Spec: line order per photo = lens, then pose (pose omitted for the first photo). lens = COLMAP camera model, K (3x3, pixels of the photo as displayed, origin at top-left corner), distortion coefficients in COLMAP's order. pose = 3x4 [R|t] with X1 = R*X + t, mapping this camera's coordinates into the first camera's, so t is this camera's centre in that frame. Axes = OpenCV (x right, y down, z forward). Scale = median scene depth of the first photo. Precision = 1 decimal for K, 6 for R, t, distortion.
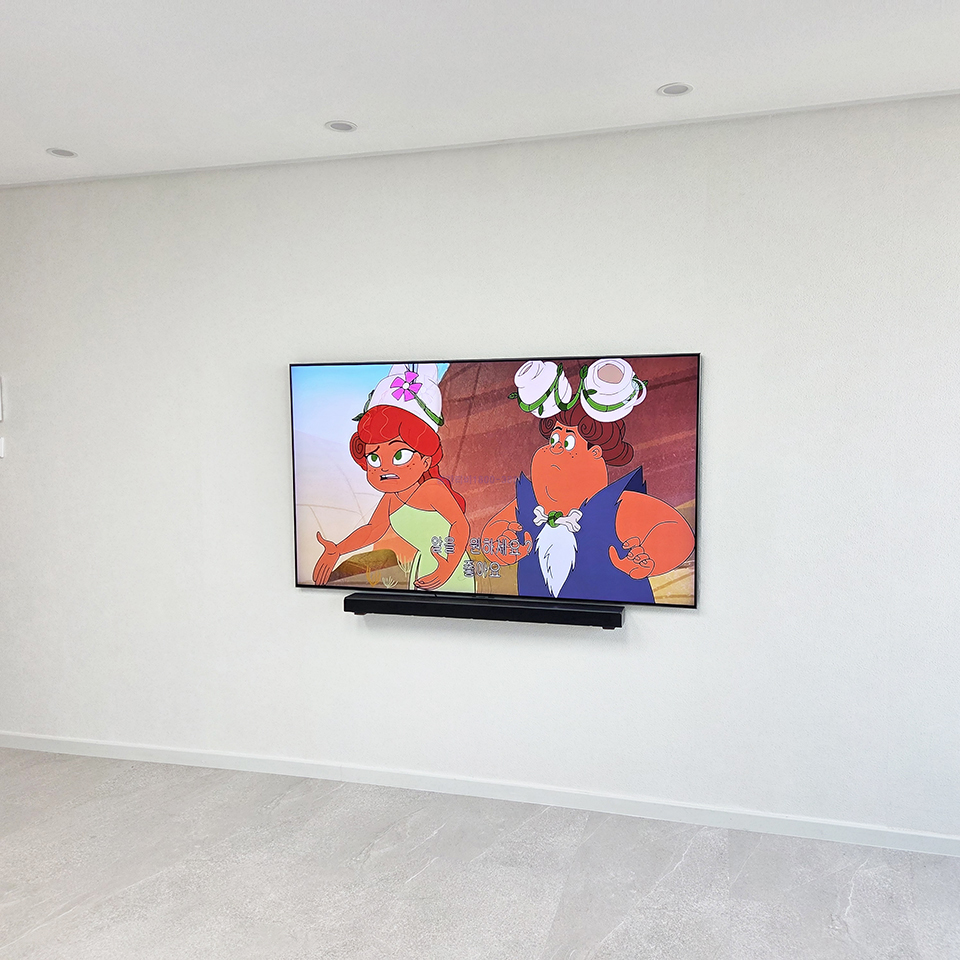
lens RADIAL K [[808.3, 0, 496.5], [0, 808.3, 480.8], [0, 0, 1]] dist [0.064028, -0.038253]
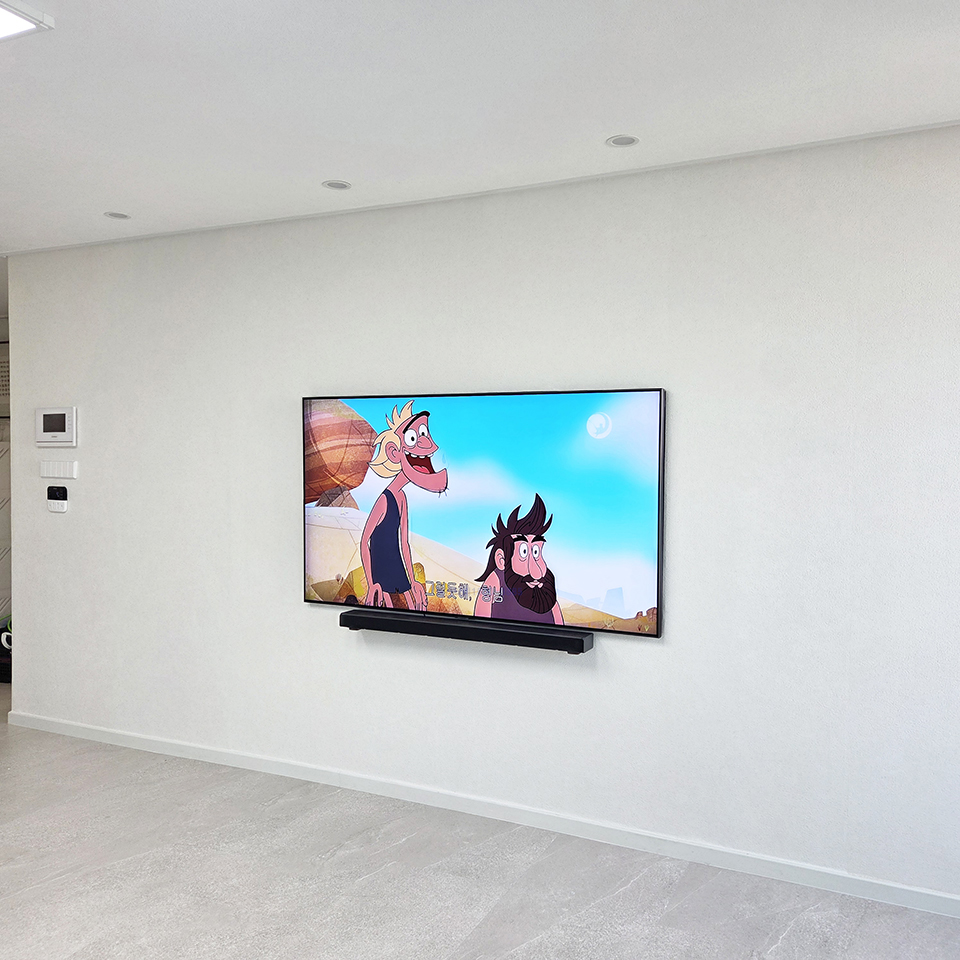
lens RADIAL K [[808.3, 0, 510.0], [0, 808.3, 485.0], [0, 0, 1]] dist [0.064028, -0.038253]
pose [[0.987655, 0.018831, -0.155507, 0.213868], [-0.024474, 0.999107, -0.034453, 0.005319], [0.154719, 0.037834, 0.987234, -0.039168]]
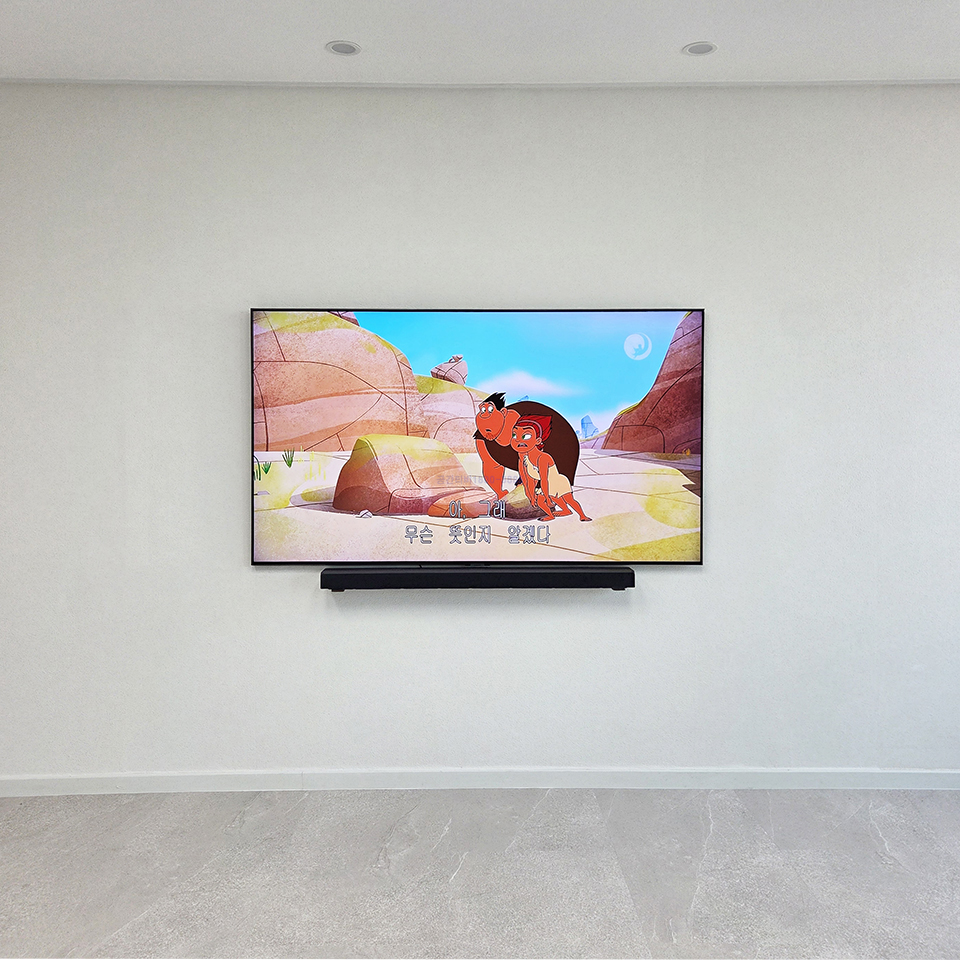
lens RADIAL K [[850.8, 0, 478.9], [0, 850.8, 437.2], [0, 0, 1]] dist [0.048313, -0.023479]
pose [[0.962670, 0.004124, 0.270645, -0.293622], [0.013613, 0.997881, -0.063623, 0.063784], [-0.270334, 0.064932, 0.960574, 0.062775]]
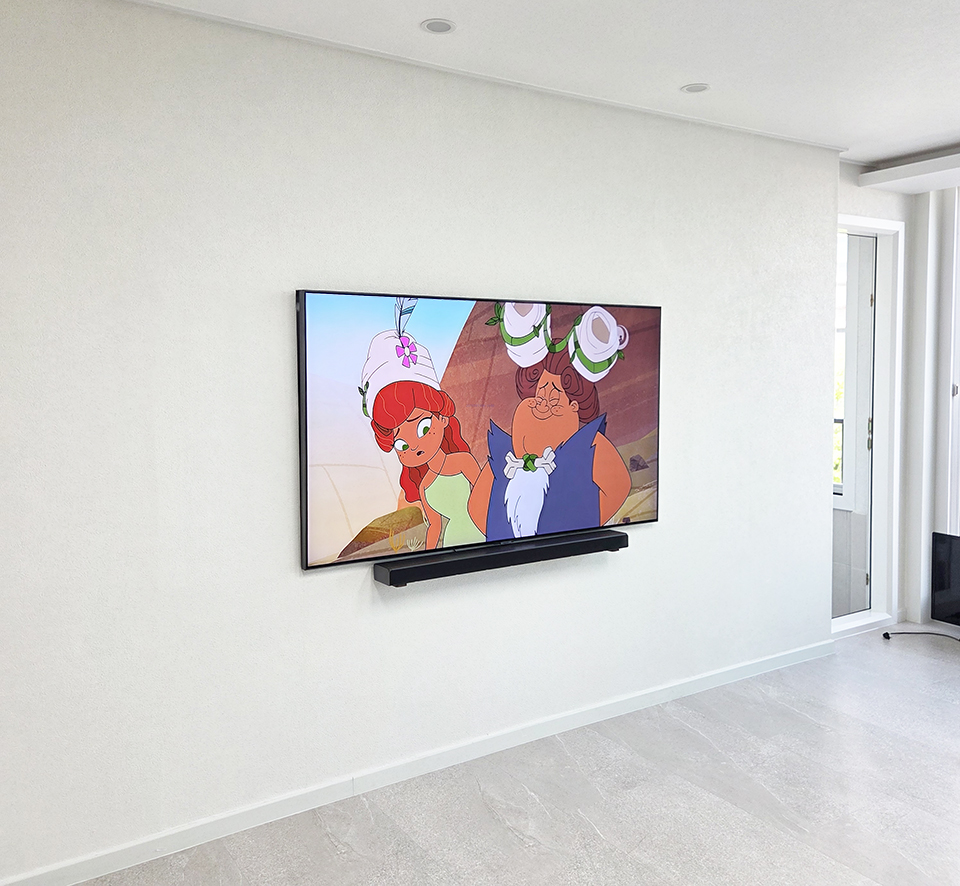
lens RADIAL K [[805.6, 0, 434.3], [0, 805.6, 410.3], [0, 0, 1]] dist [0.051371, -0.029835]
pose [[0.696494, -0.033710, 0.716770, -0.808801], [0.053374, 0.998563, -0.004901, -0.015622], [-0.715575, 0.041670, 0.697292, 0.398908]]
